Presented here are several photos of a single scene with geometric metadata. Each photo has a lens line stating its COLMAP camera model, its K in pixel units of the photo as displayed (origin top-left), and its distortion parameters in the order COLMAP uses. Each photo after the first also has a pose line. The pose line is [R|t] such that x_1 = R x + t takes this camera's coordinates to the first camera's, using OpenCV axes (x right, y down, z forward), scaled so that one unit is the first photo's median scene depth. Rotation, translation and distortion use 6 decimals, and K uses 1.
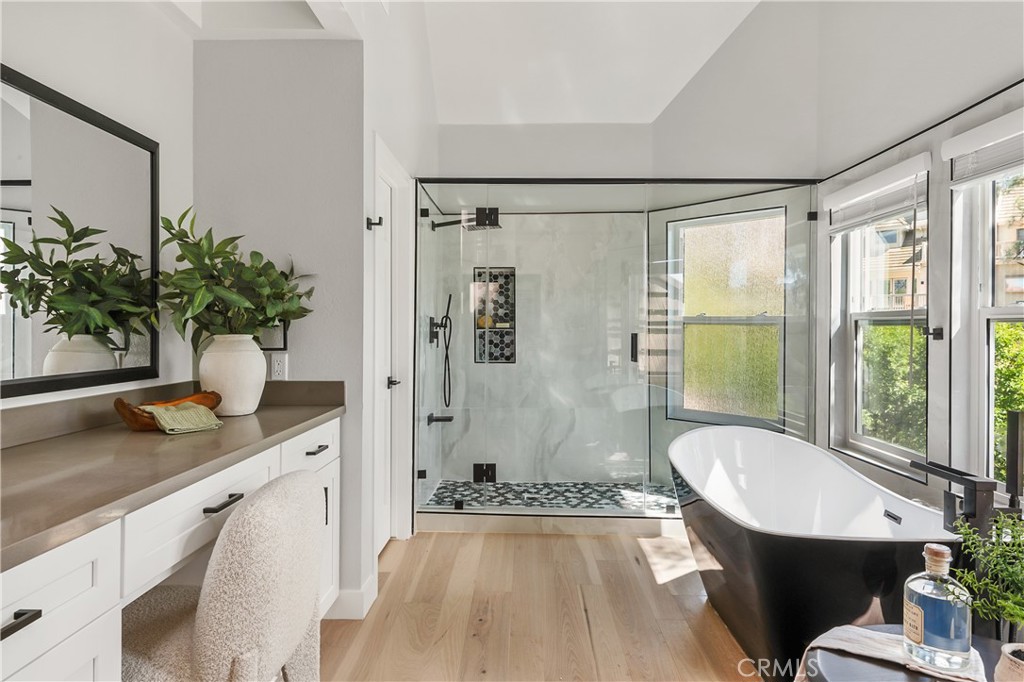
lens RADIAL K [[599.6, 0, 509.7], [0, 599.6, 337.0], [0, 0, 1]] dist [0.006906, 0.001823]
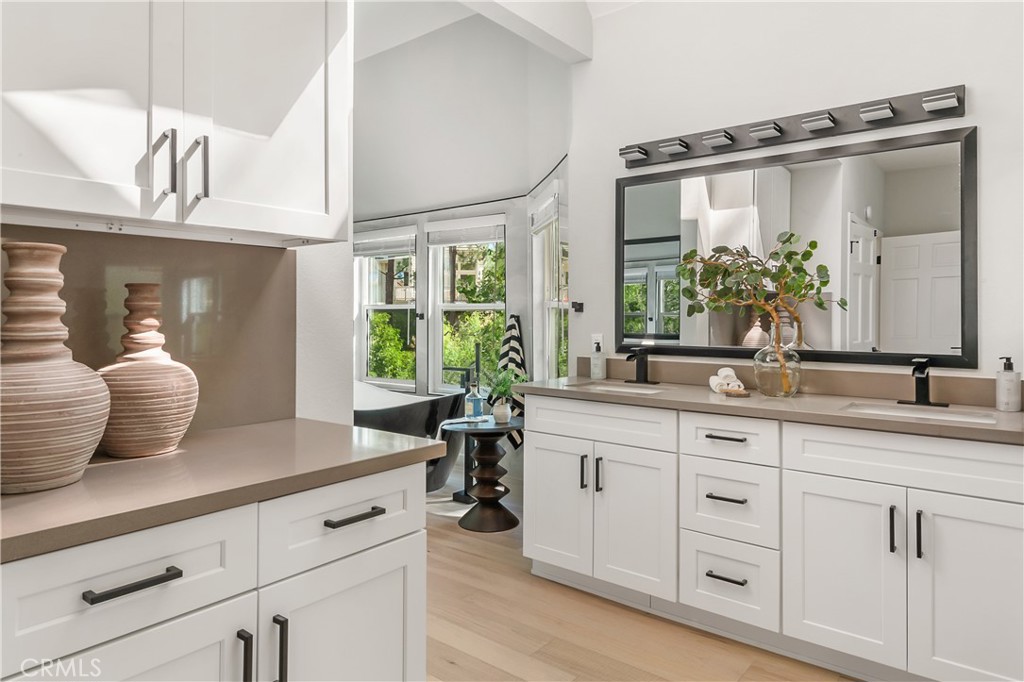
lens RADIAL K [[645.1, 0, 510.2], [0, 645.1, 333.1], [0, 0, 1]] dist [-0.001332, -0.002397]
pose [[0.591625, -0.020884, 0.805943, -0.865062], [0.006578, 0.999756, 0.021078, 0.005902], [-0.806187, -0.007169, 0.591618, -0.525001]]
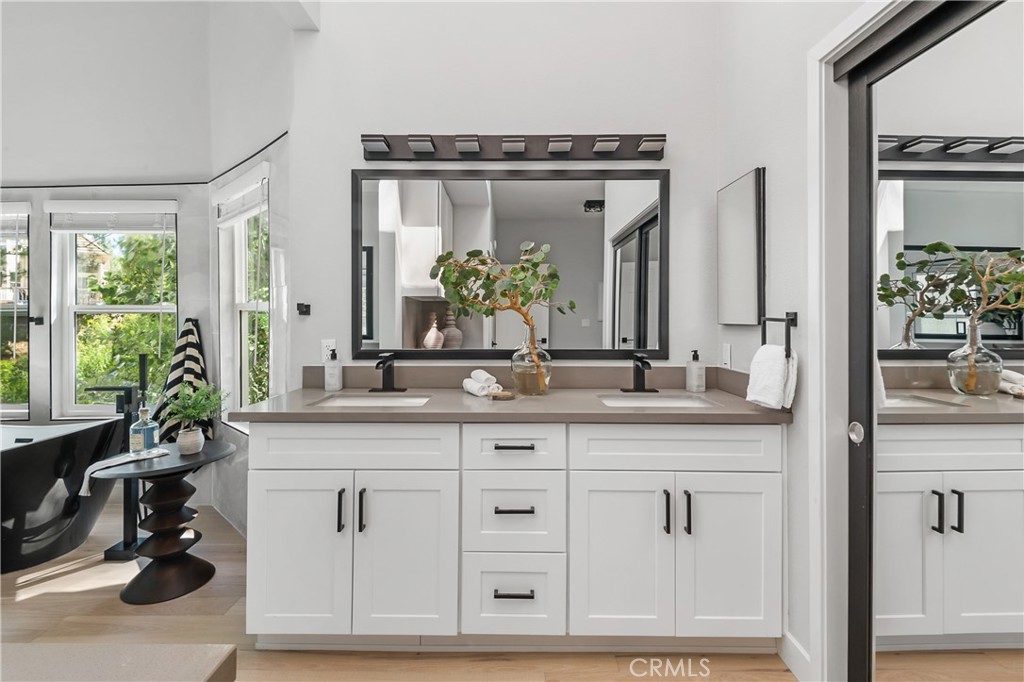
lens RADIAL K [[478.6, 0, 520.4], [0, 478.6, 321.7], [0, 0, 1]] dist [0.007724, -0.006799]
pose [[-0.036993, -0.006935, 0.999291, -0.583612], [0.011738, 0.999904, 0.007373, 0.002089], [-0.999247, 0.012002, -0.036908, -0.205842]]
